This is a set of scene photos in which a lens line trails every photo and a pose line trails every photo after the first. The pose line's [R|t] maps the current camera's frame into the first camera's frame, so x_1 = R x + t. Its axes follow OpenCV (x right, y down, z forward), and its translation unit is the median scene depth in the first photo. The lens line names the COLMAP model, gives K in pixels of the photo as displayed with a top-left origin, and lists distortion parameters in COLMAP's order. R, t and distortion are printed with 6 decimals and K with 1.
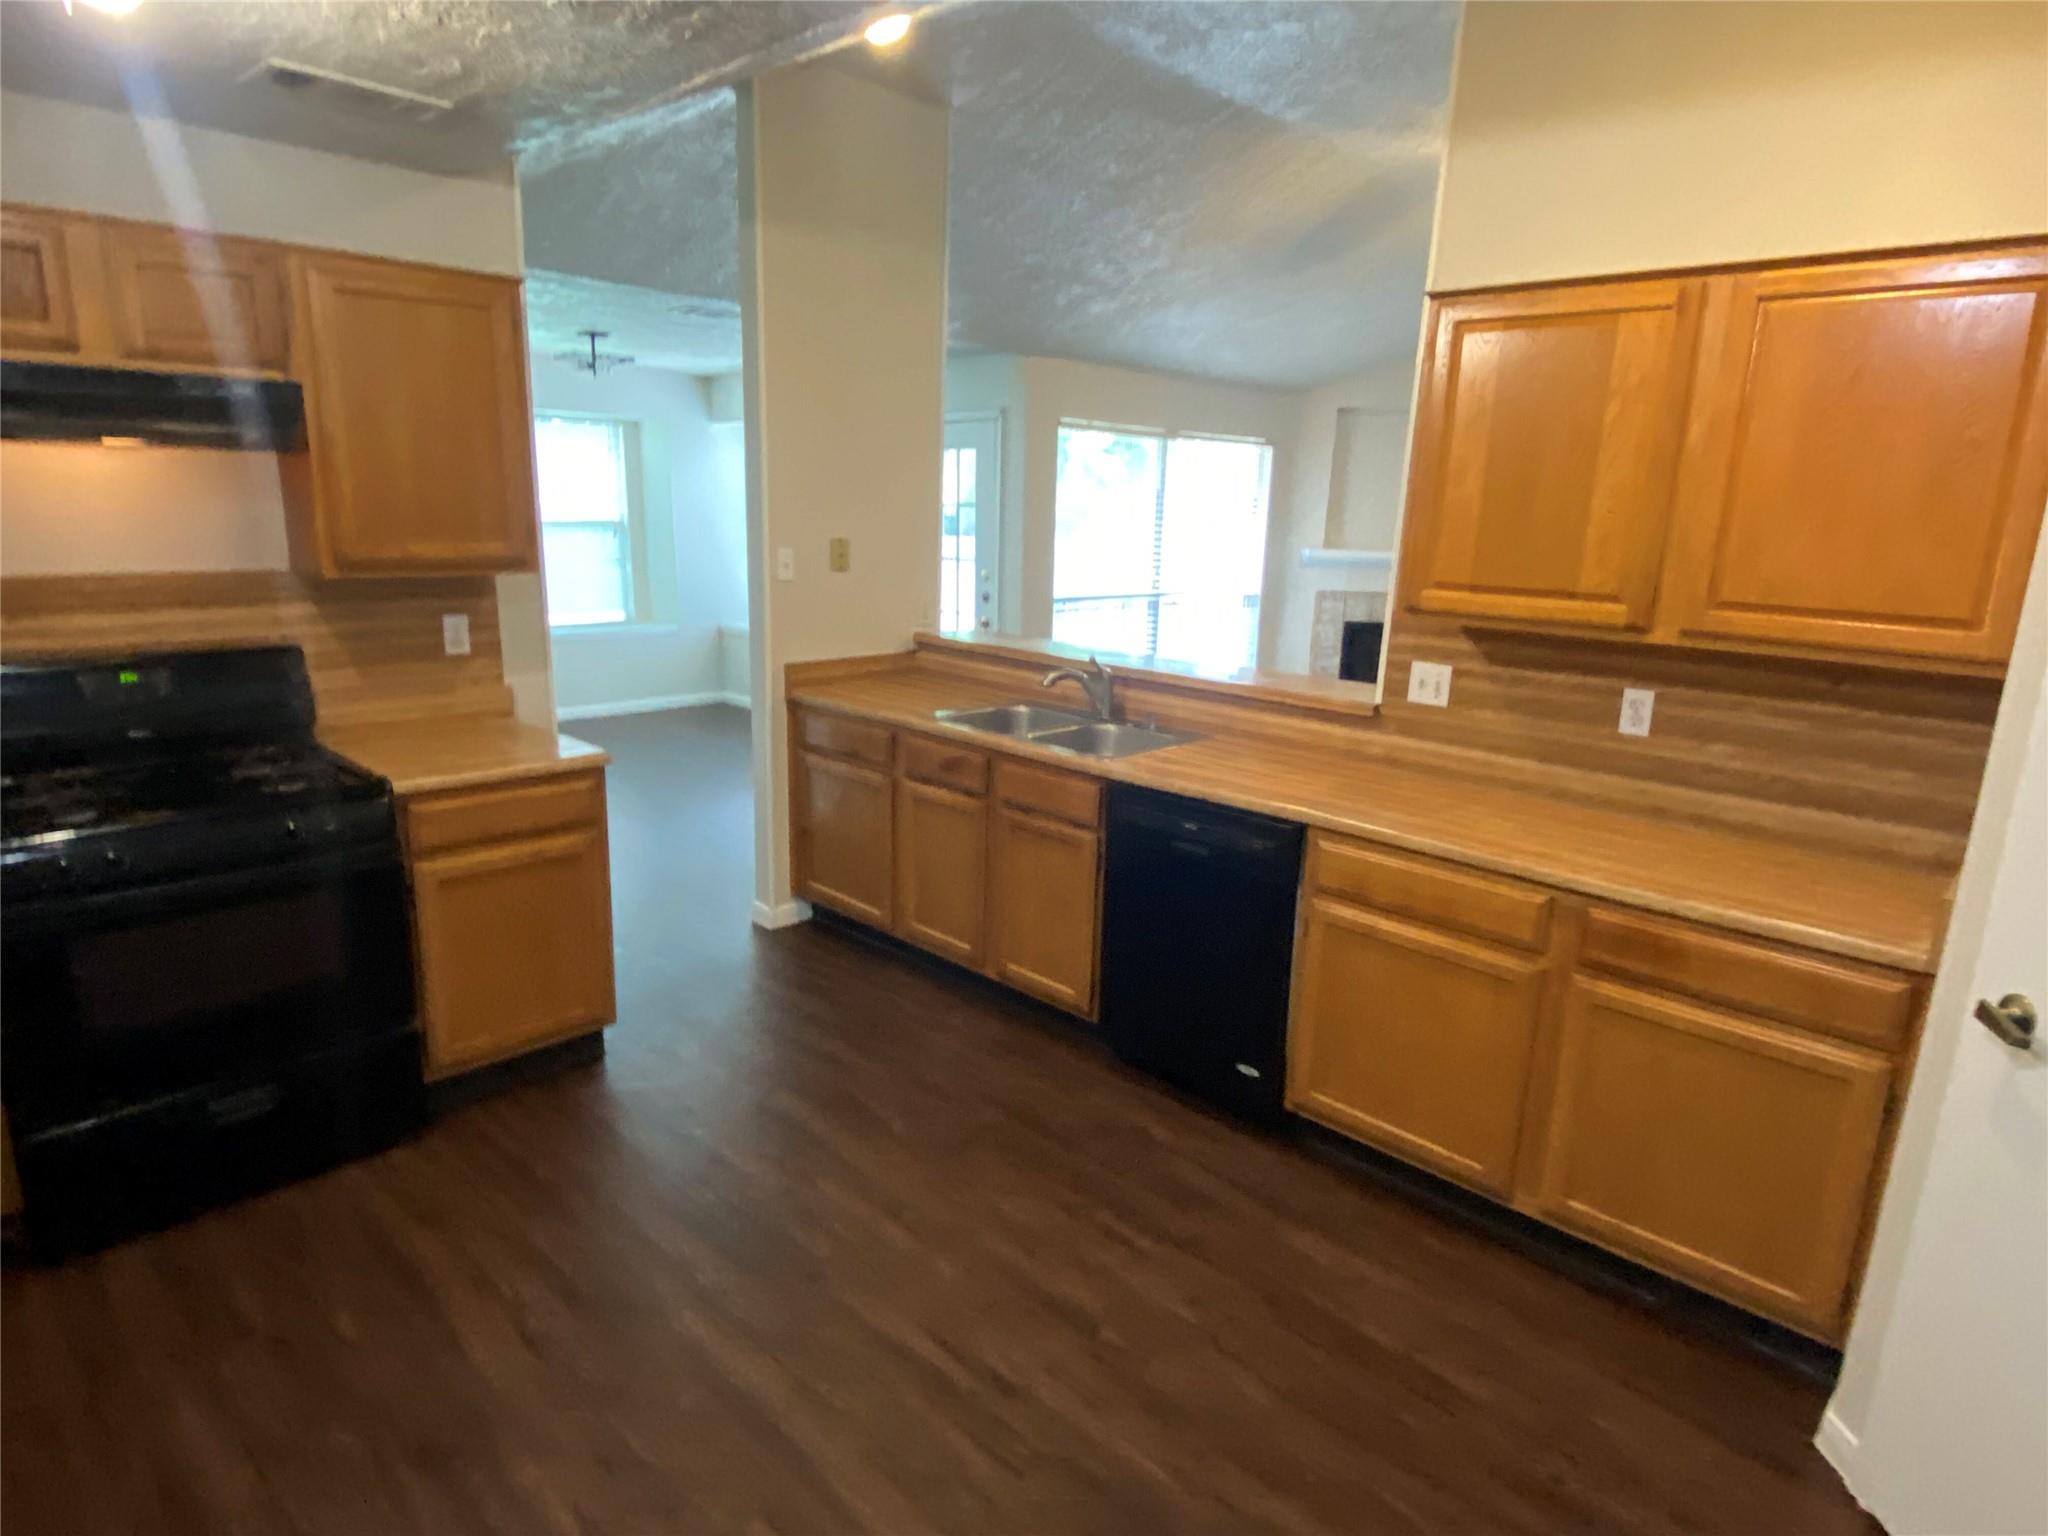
lens RADIAL K [[1118.8, 0, 1029.4], [0, 1118.8, 752.4], [0, 0, 1]] dist [0.090477, -0.094916]
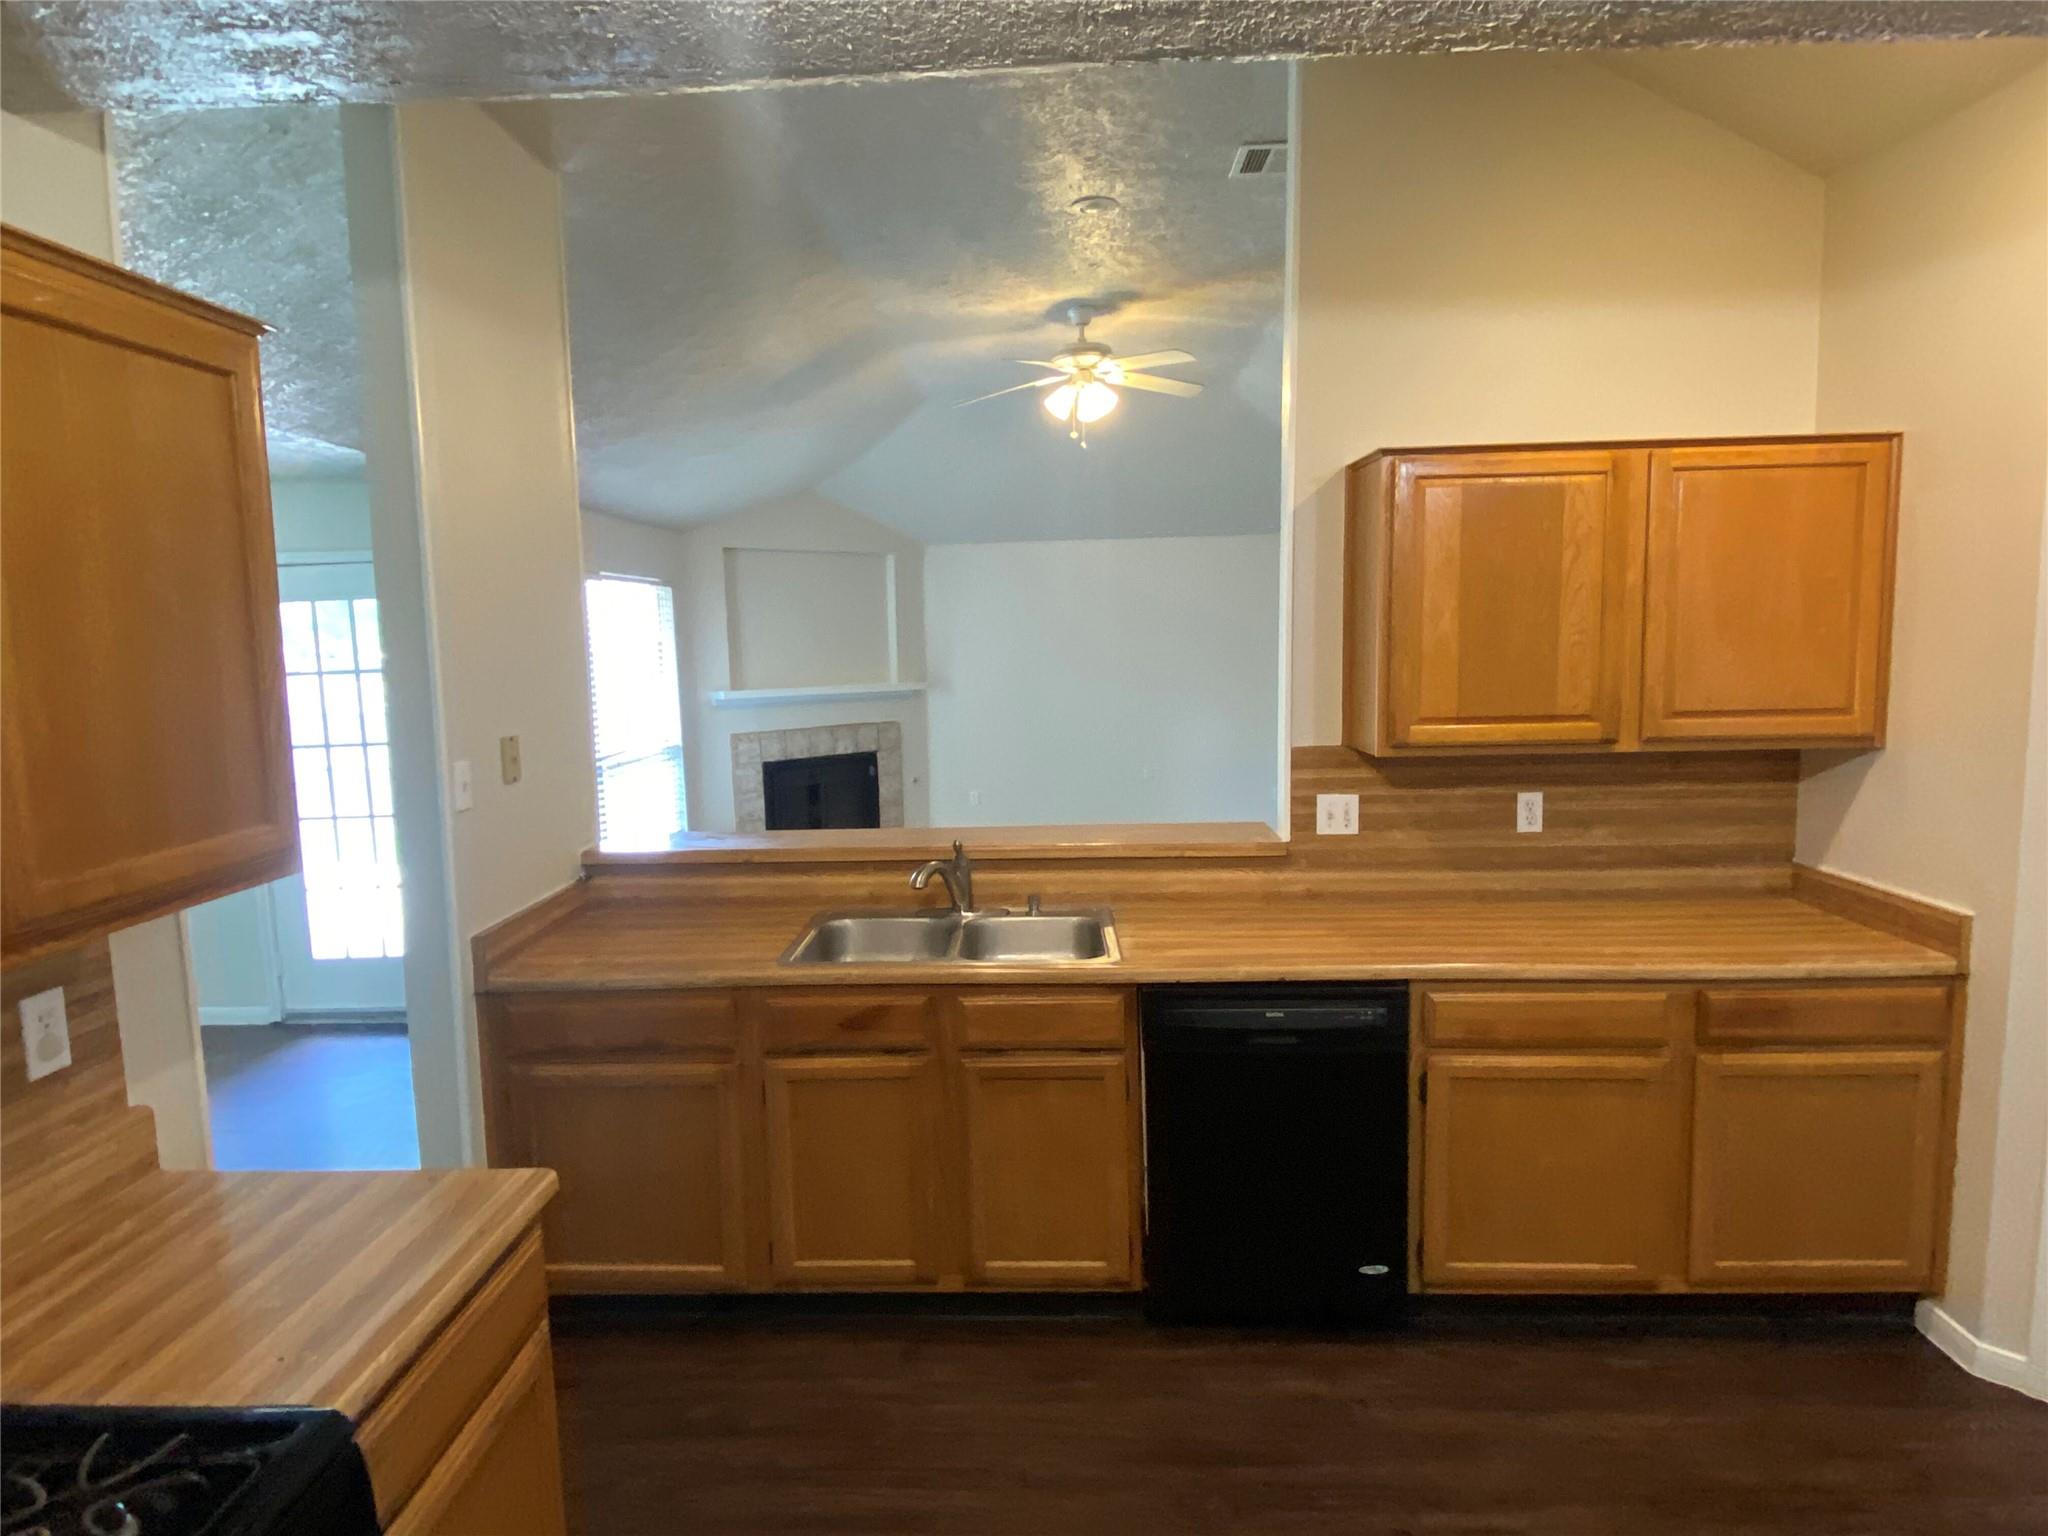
lens RADIAL K [[1118.8, 0, 1029.4], [0, 1118.8, 752.4], [0, 0, 1]] dist [0.090477, -0.094916]
pose [[0.750946, -0.117909, 0.649752, -0.555952], [0.189823, 0.980946, -0.041376, -0.136804], [-0.632493, 0.154409, 0.759020, 0.424386]]
